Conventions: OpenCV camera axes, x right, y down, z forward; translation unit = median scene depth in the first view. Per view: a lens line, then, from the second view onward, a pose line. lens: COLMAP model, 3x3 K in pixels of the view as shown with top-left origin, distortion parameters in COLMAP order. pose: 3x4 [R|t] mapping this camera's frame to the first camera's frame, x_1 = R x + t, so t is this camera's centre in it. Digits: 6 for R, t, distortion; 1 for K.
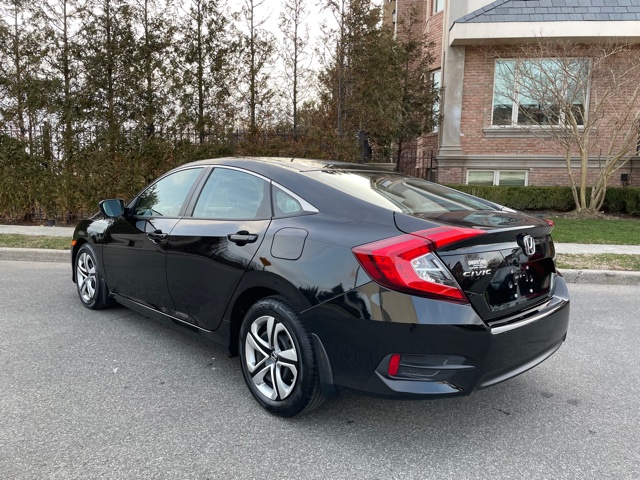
lens RADIAL K [[478.2, 0, 320.7], [0, 478.2, 237.8], [0, 0, 1]] dist [0.085402, -0.109371]
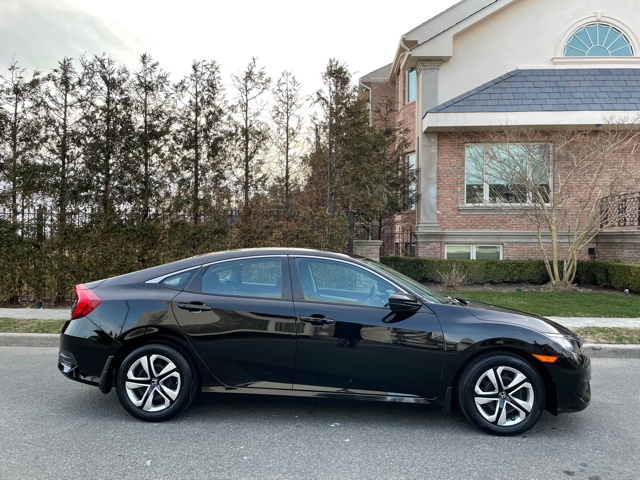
lens RADIAL K [[477.8, 0, 320.9], [0, 477.8, 239.2], [0, 0, 1]] dist [0.087137, -0.110263]
pose [[0.998144, -0.008899, 0.060252, -0.043116], [0.017420, 0.989656, -0.142400, -0.012499], [-0.058361, 0.143185, 0.987974, -0.027779]]
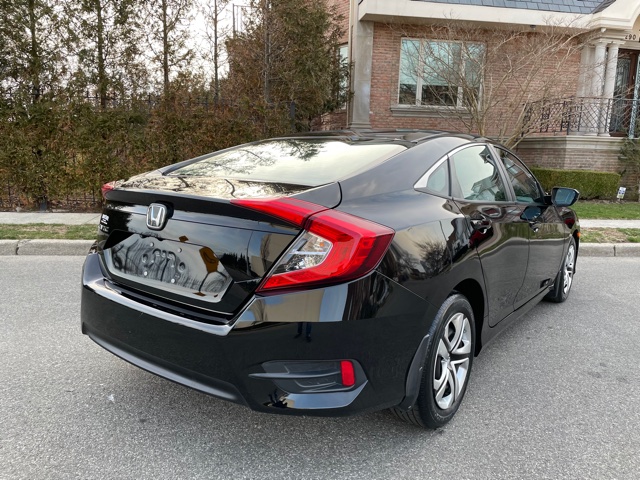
lens RADIAL K [[478.2, 0, 320.7], [0, 478.2, 237.8], [0, 0, 1]] dist [0.085402, -0.109371]
pose [[0.967348, -0.029977, 0.251672, -0.100991], [0.018474, 0.998679, 0.047948, -0.003283], [-0.252777, -0.041733, 0.966624, 0.065826]]
